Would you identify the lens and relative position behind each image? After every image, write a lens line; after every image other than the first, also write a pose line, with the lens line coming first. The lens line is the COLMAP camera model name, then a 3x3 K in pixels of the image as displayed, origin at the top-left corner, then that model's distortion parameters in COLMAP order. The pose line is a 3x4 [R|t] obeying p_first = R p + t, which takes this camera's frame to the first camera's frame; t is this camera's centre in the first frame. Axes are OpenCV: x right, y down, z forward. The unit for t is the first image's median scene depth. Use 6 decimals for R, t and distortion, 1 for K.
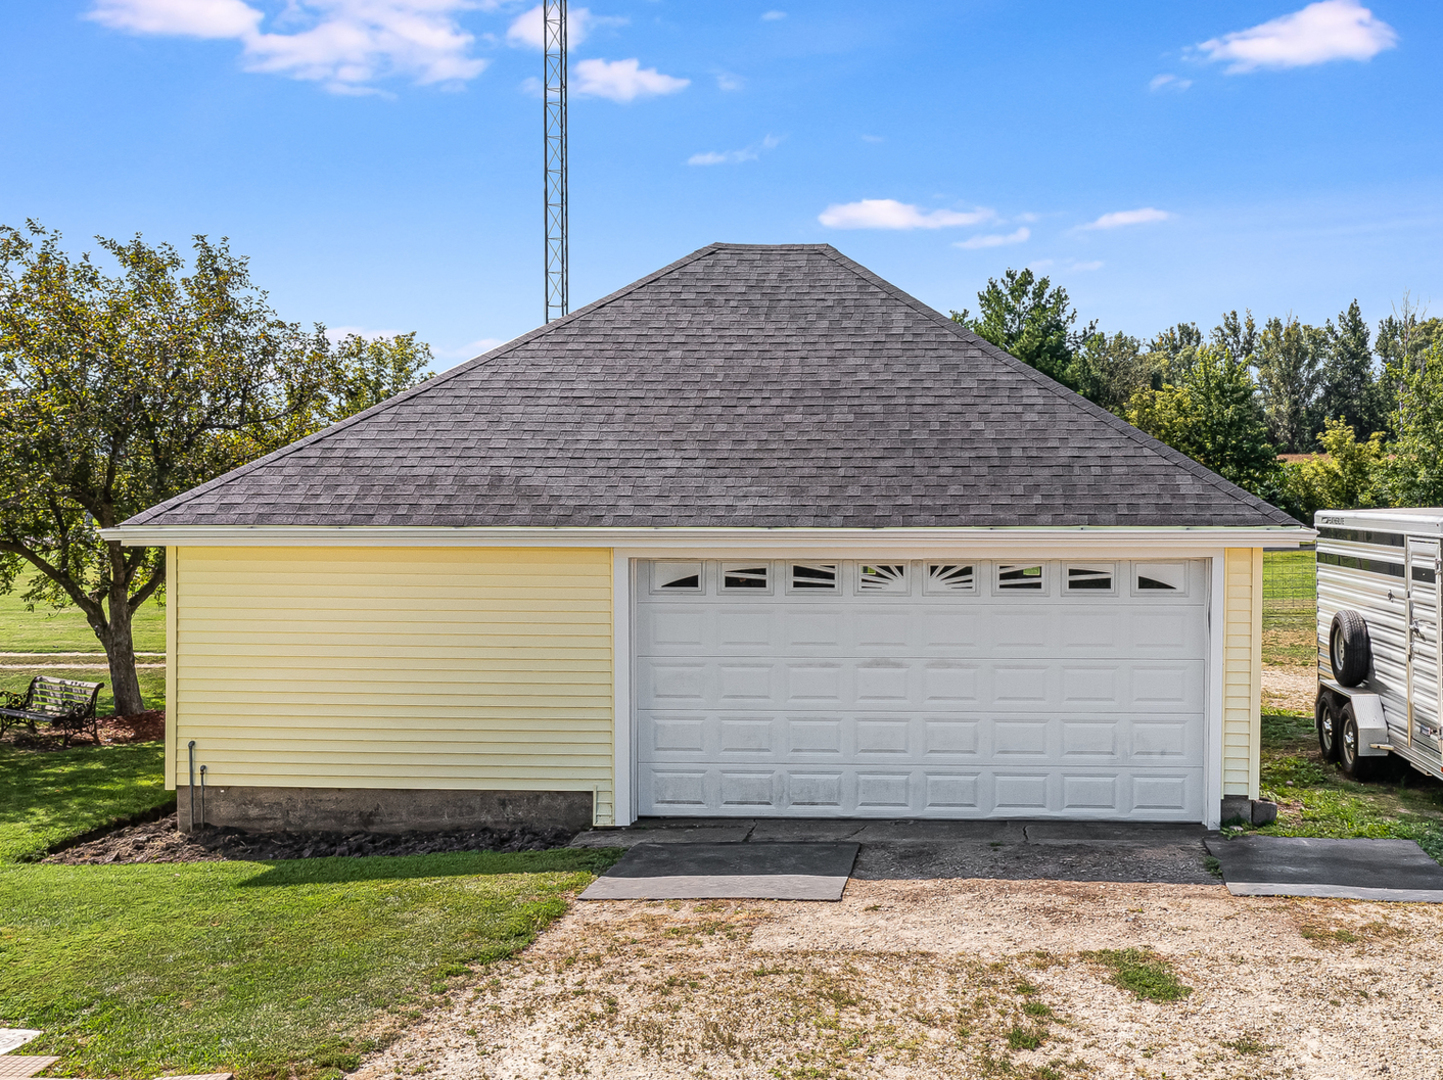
lens RADIAL K [[1459.3, 0, 723.2], [0, 1459.3, 536.1], [0, 0, 1]] dist [0.001075, 0.000000]
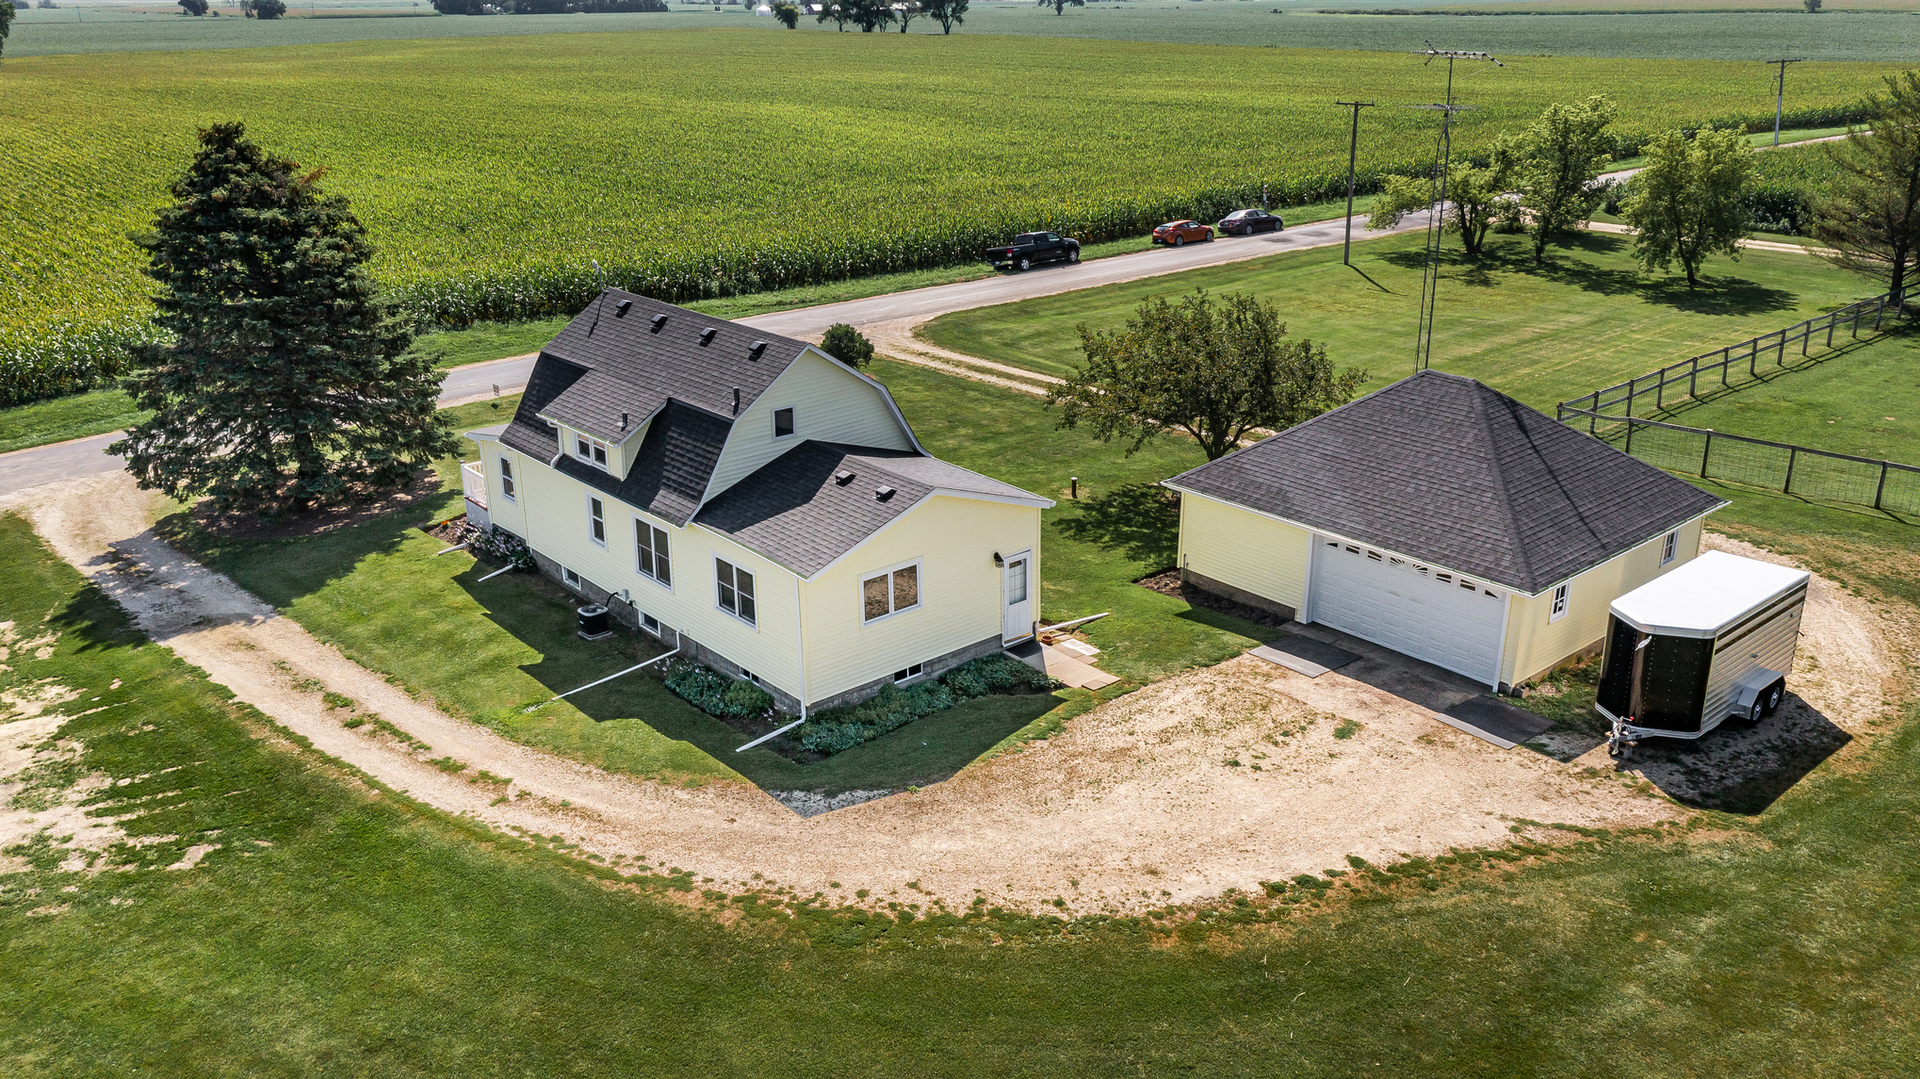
lens RADIAL K [[1446.9, 0, 961.8], [0, 1446.9, 538.2], [0, 0, 1]] dist [-0.003365, 0.001310]
pose [[0.691513, 0.238445, -0.681875, 1.480992], [0.021043, 0.936900, 0.348965, -1.041535], [0.722057, -0.255662, 0.642861, -1.343871]]
